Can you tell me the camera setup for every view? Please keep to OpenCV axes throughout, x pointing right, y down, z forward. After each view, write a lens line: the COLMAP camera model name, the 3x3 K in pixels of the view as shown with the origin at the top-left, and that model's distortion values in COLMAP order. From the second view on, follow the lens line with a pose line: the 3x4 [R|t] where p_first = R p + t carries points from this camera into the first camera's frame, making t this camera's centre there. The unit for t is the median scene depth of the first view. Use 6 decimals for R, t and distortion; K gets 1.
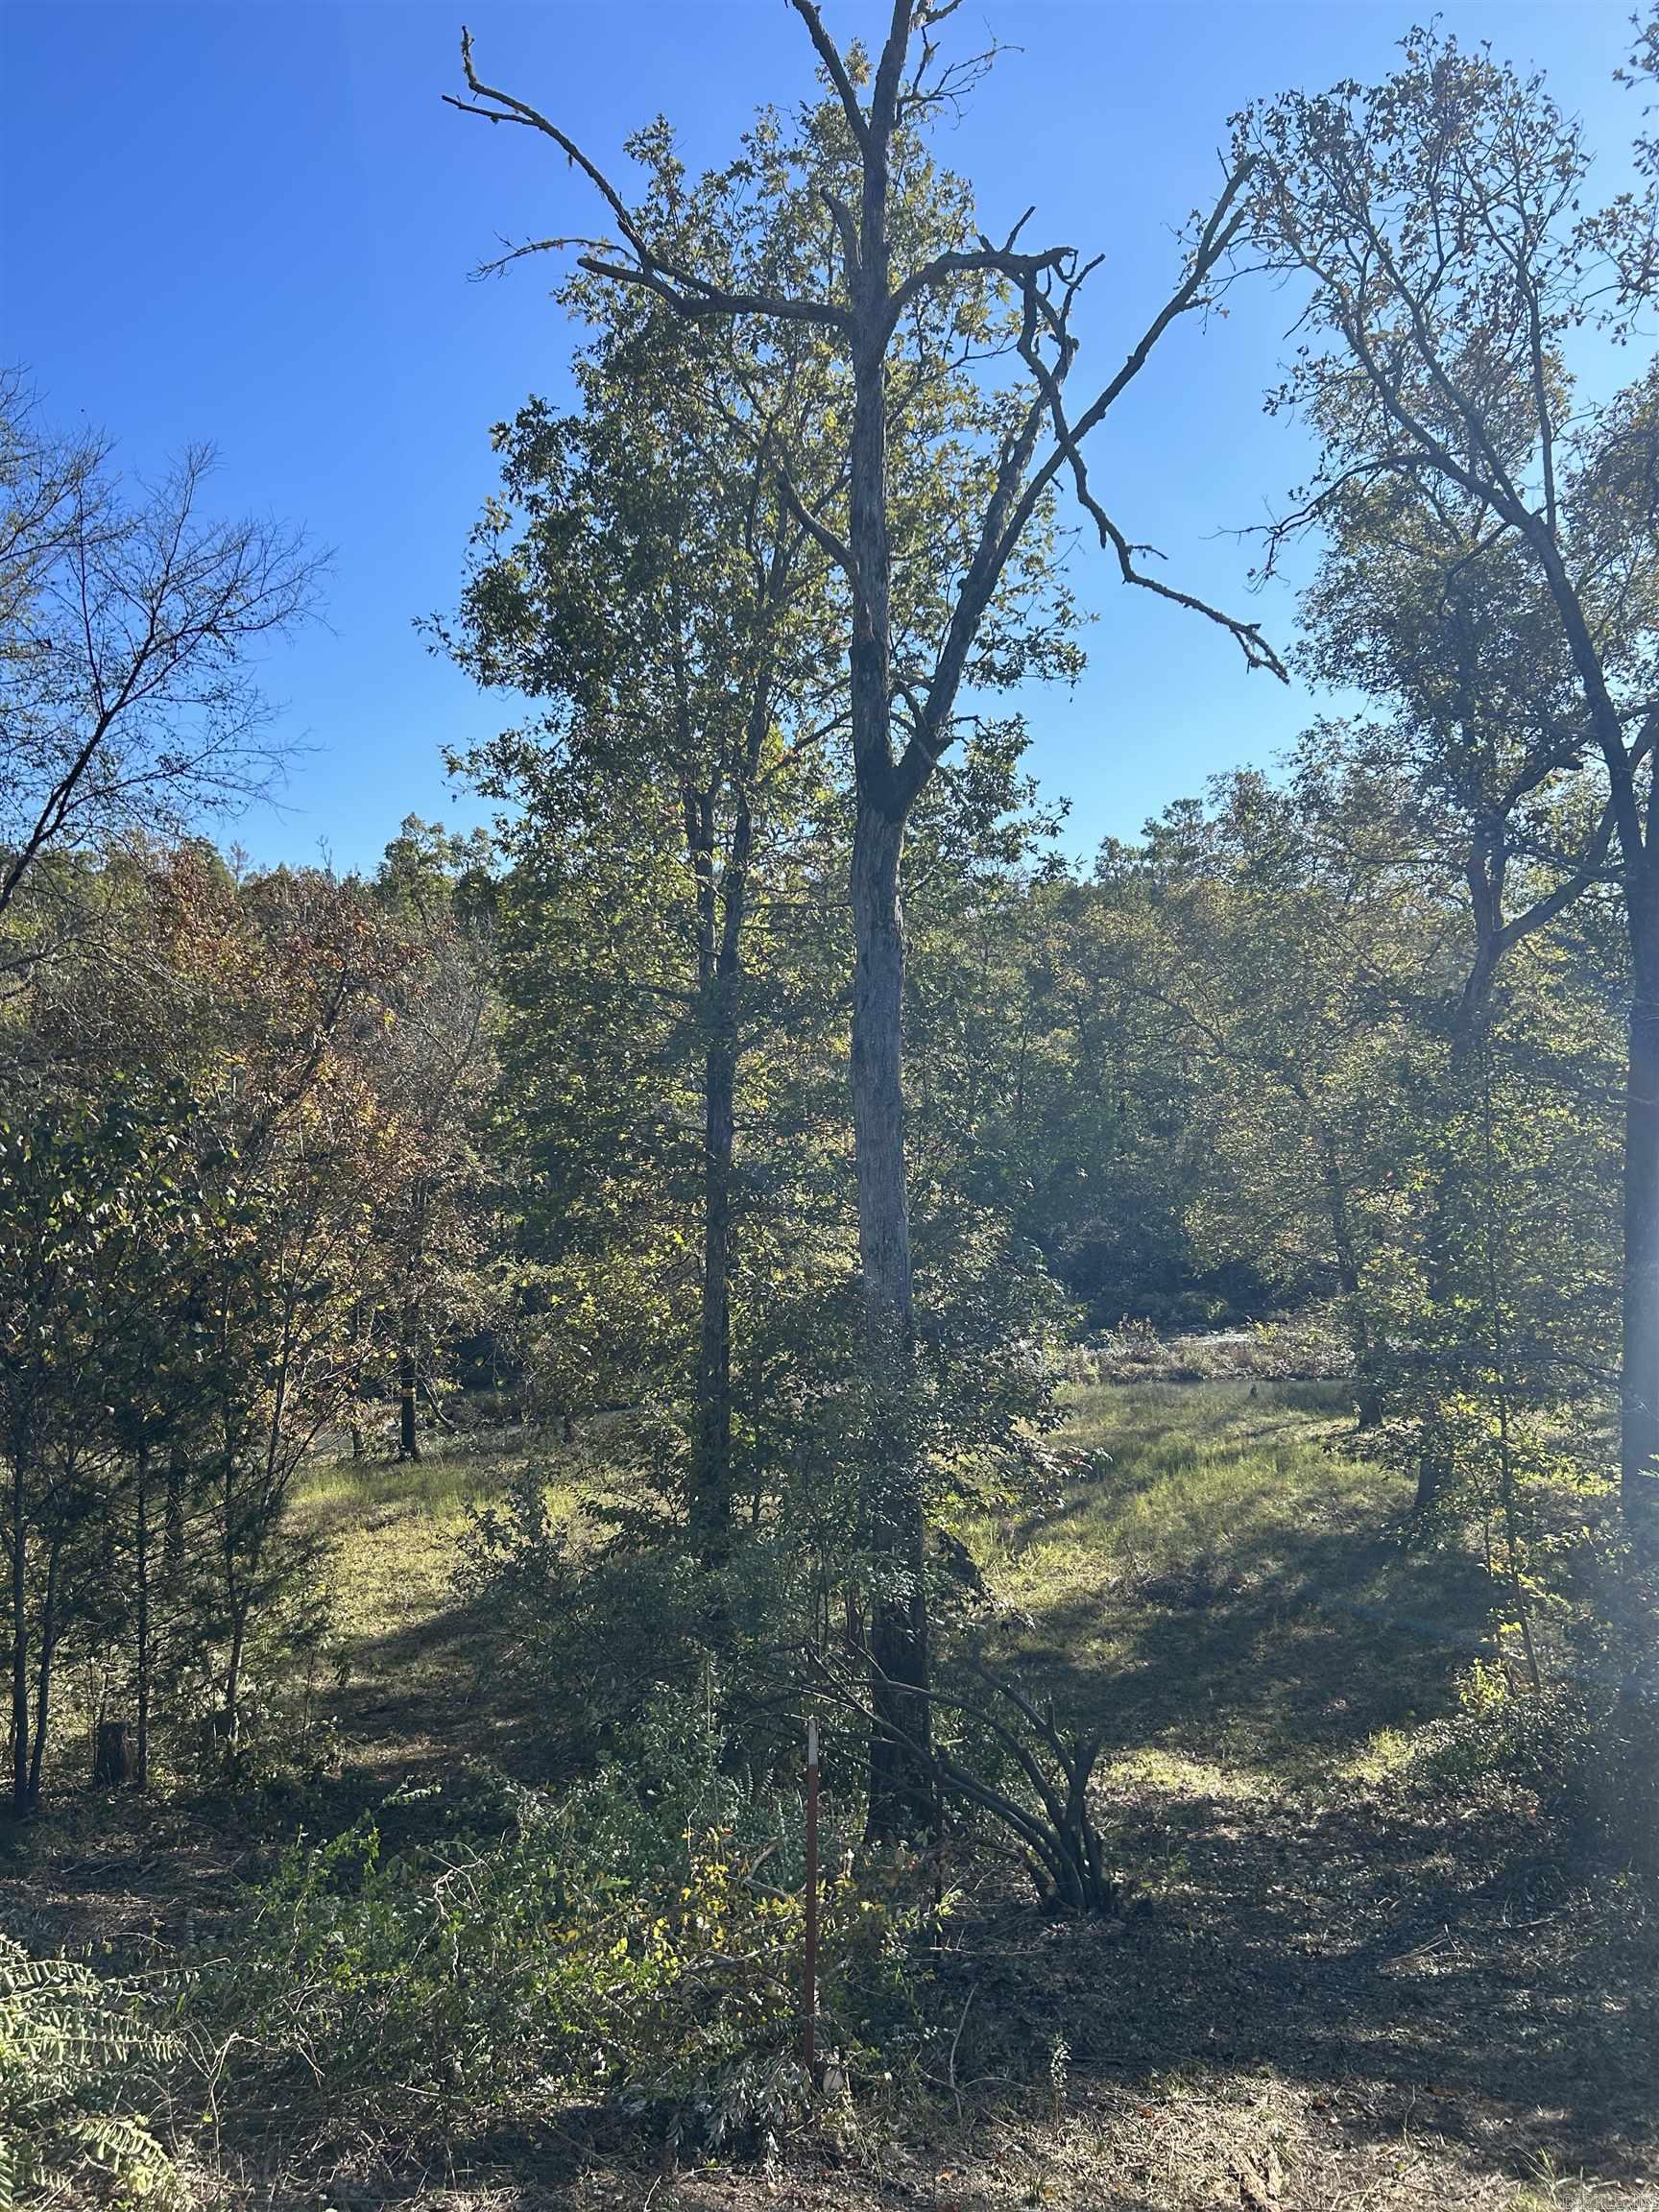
lens RADIAL K [[1671.2, 0, 832.2], [0, 1671.2, 1106.4], [0, 0, 1]] dist [0.050239, -0.052797]
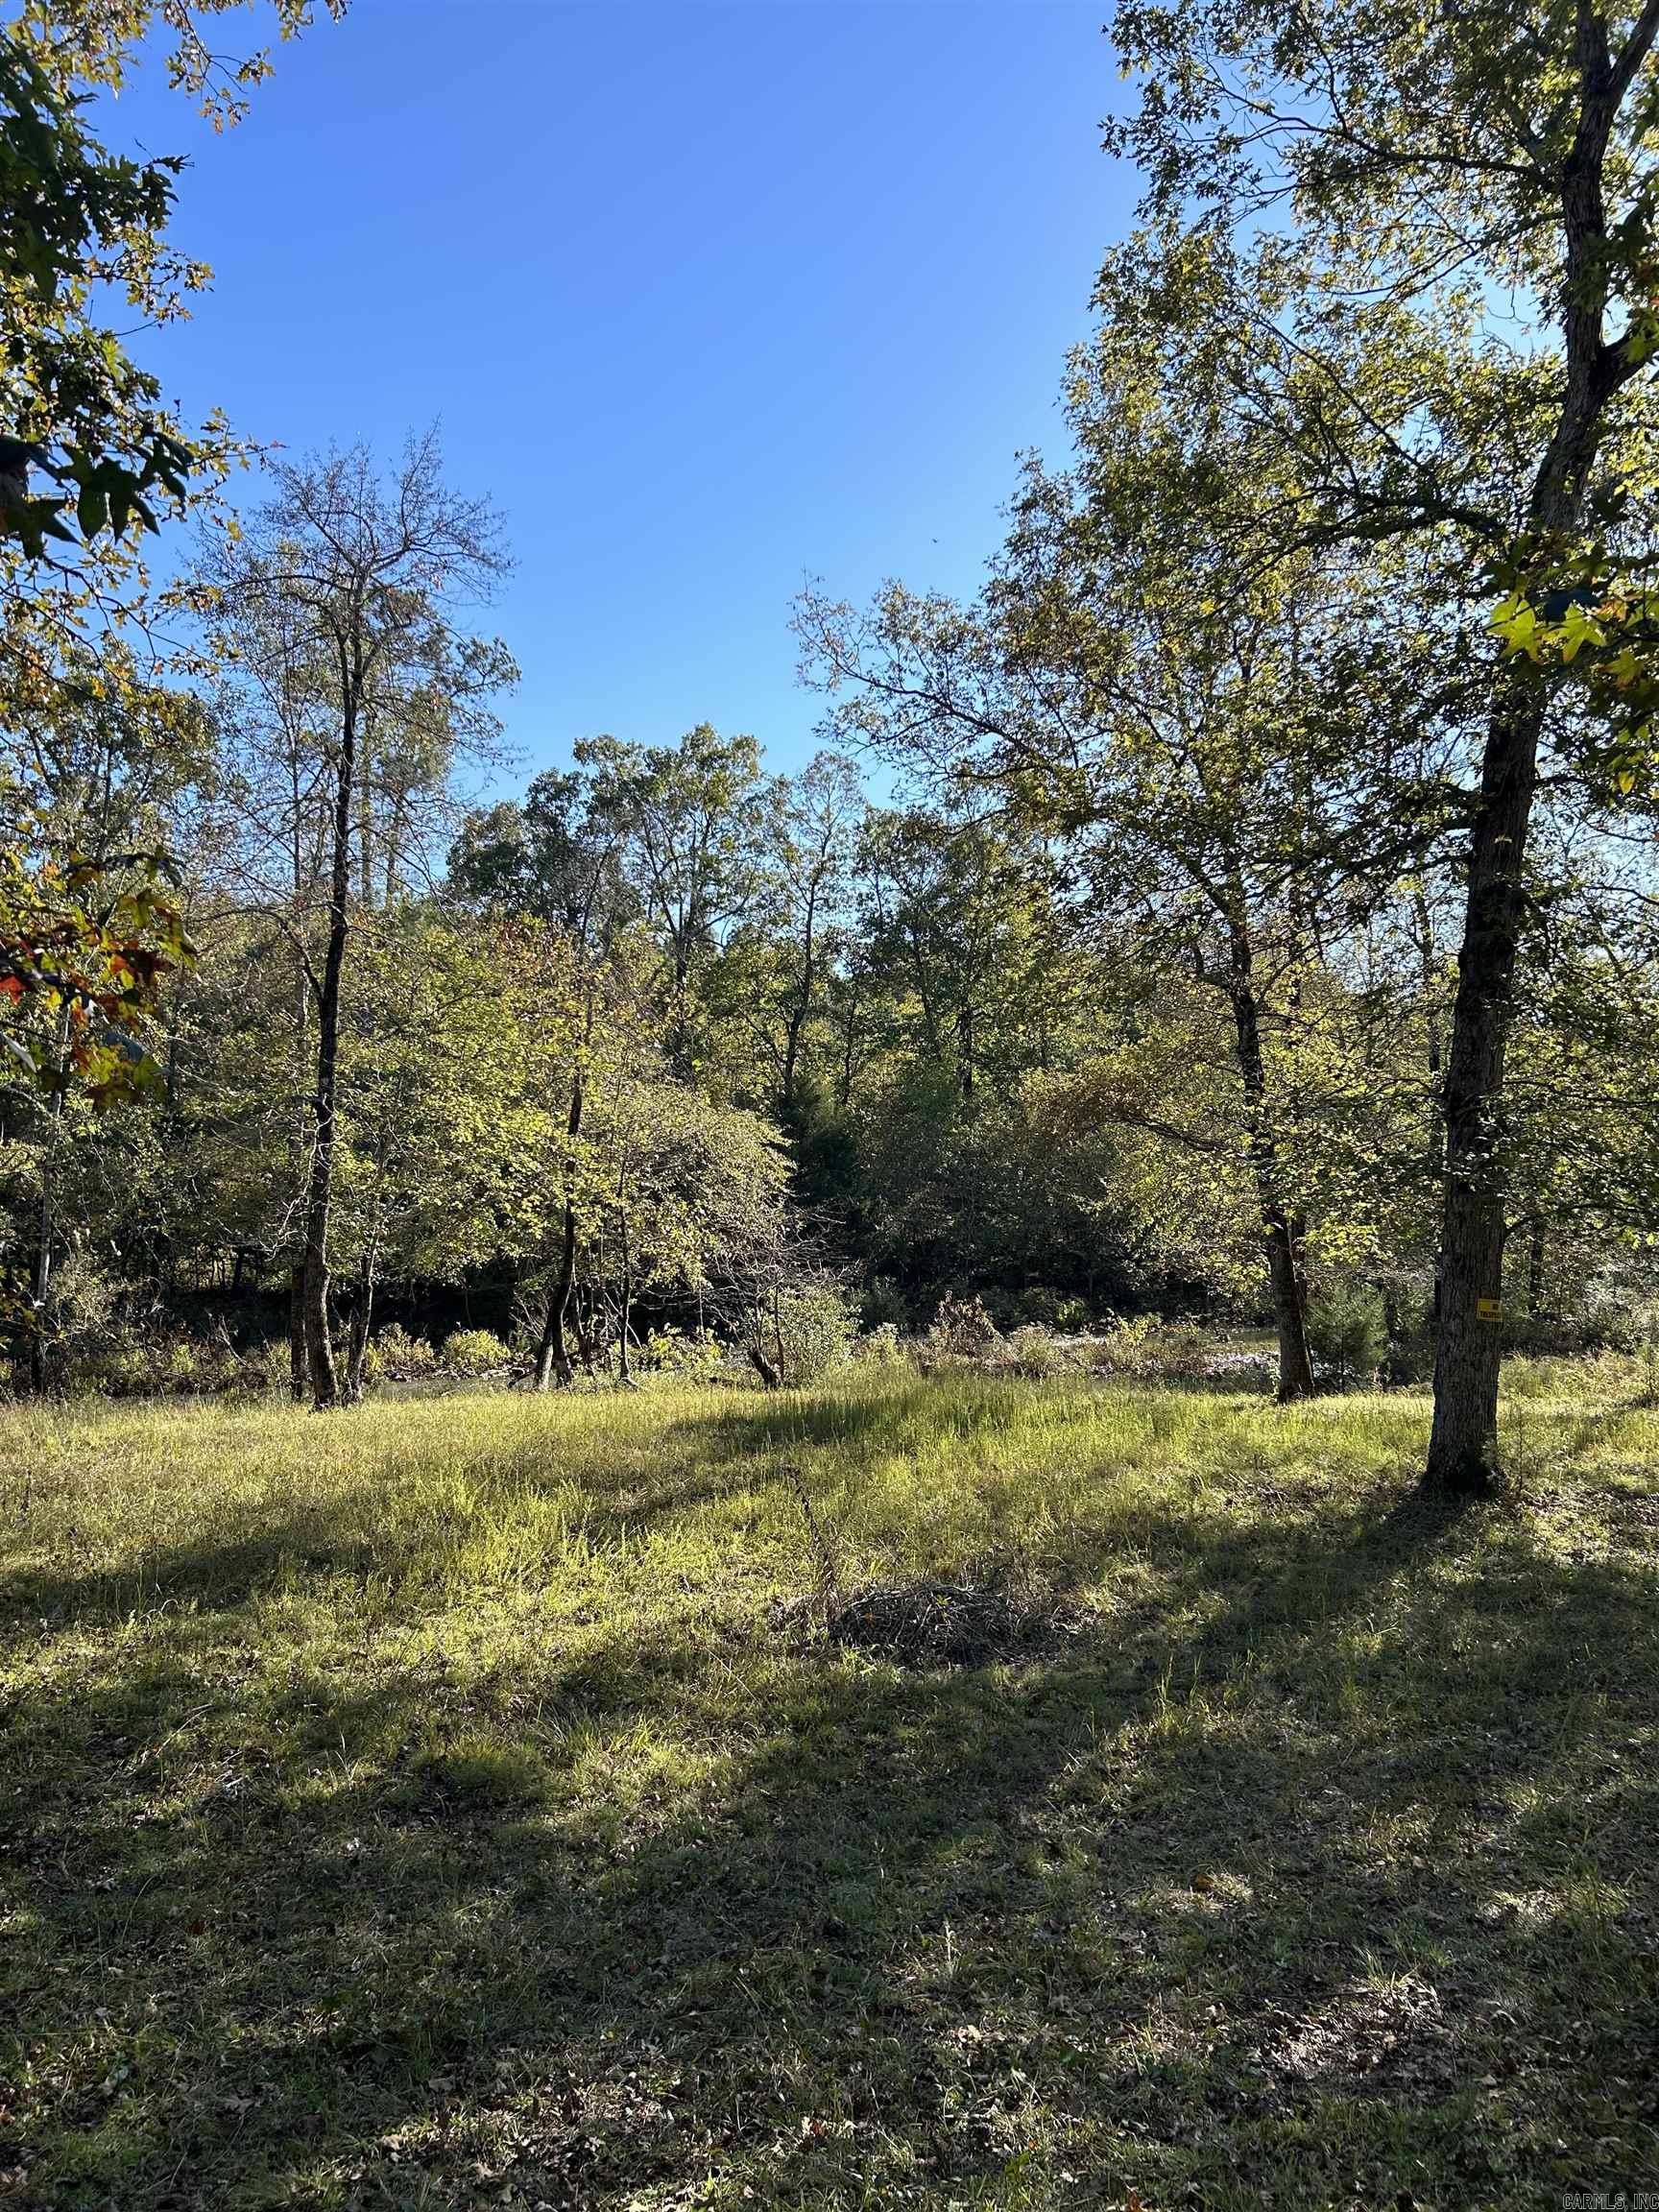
lens RADIAL K [[1671.2, 0, 826.8], [0, 1671.2, 1108.3], [0, 0, 1]] dist [0.050239, -0.052797]
pose [[0.996832, 0.034818, 0.071512, 0.120360], [-0.031453, 0.998369, -0.047649, 0.148463], [-0.073054, 0.045249, 0.996301, 0.475169]]
